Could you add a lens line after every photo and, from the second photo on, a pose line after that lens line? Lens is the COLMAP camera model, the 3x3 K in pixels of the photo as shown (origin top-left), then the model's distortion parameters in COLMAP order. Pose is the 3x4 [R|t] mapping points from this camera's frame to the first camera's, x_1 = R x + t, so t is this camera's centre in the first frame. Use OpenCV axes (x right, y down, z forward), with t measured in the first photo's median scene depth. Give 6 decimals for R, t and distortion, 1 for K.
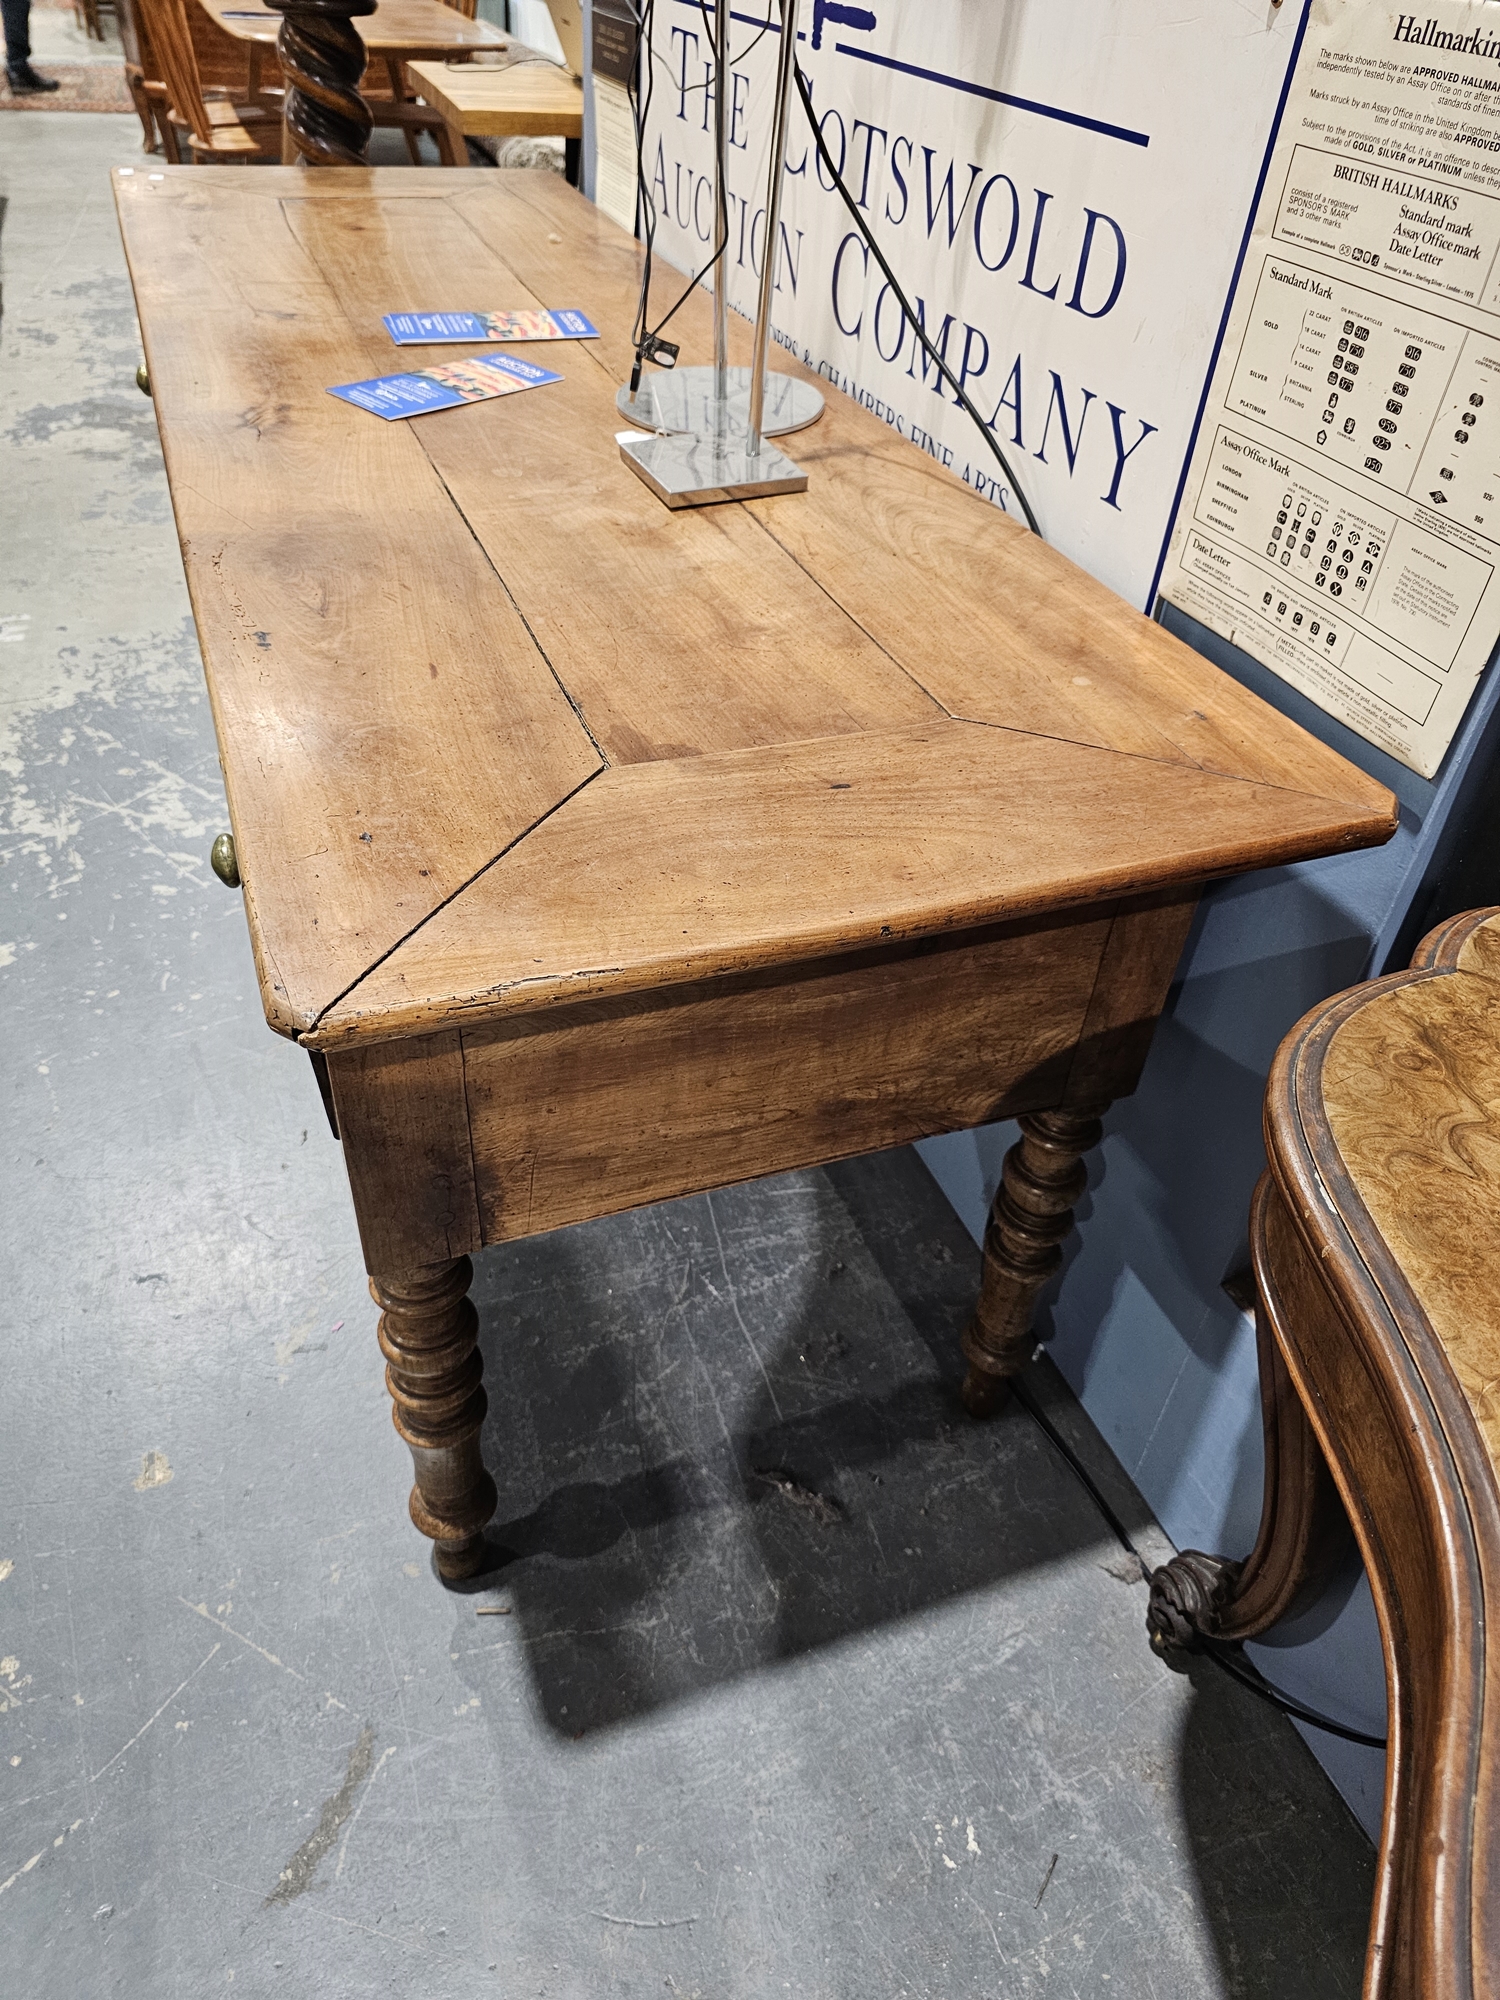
lens RADIAL K [[1351.6, 0, 747.4], [0, 1351.6, 999.0], [0, 0, 1]] dist [-0.007477, -0.003550]
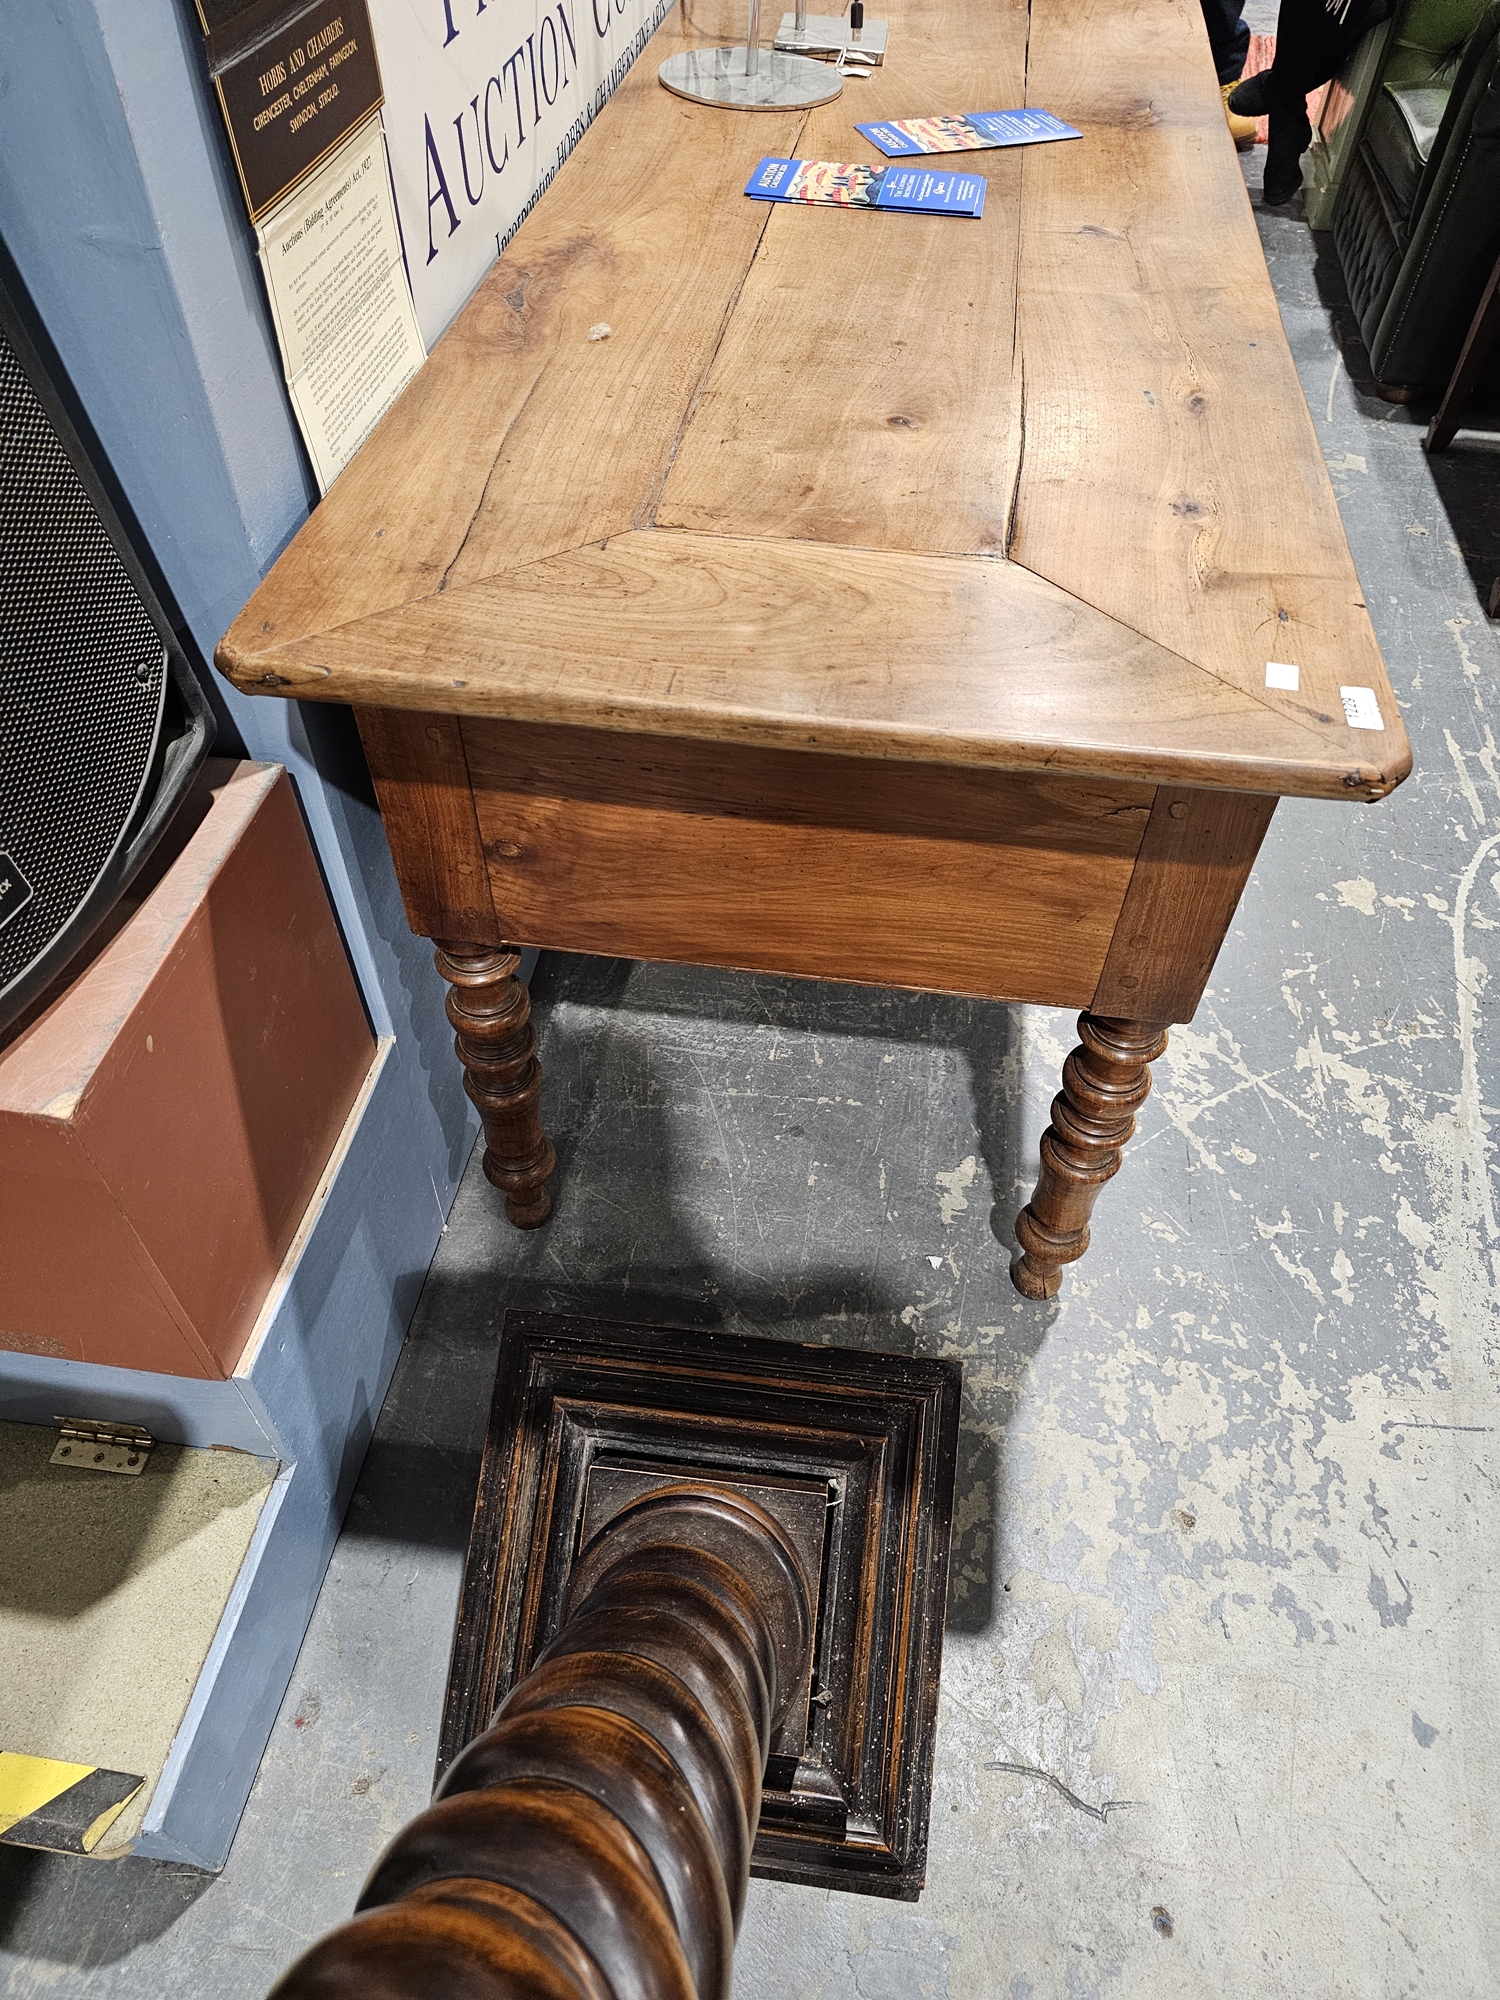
lens RADIAL K [[1351.6, 0, 750.9], [0, 1351.6, 999.4], [0, 0, 1]] dist [-0.007477, -0.003550]
pose [[-0.863620, -0.419851, 0.279082, -0.421505], [0.268227, 0.086064, 0.959504, -0.935704], [-0.426867, 0.903504, 0.038289, 1.056946]]
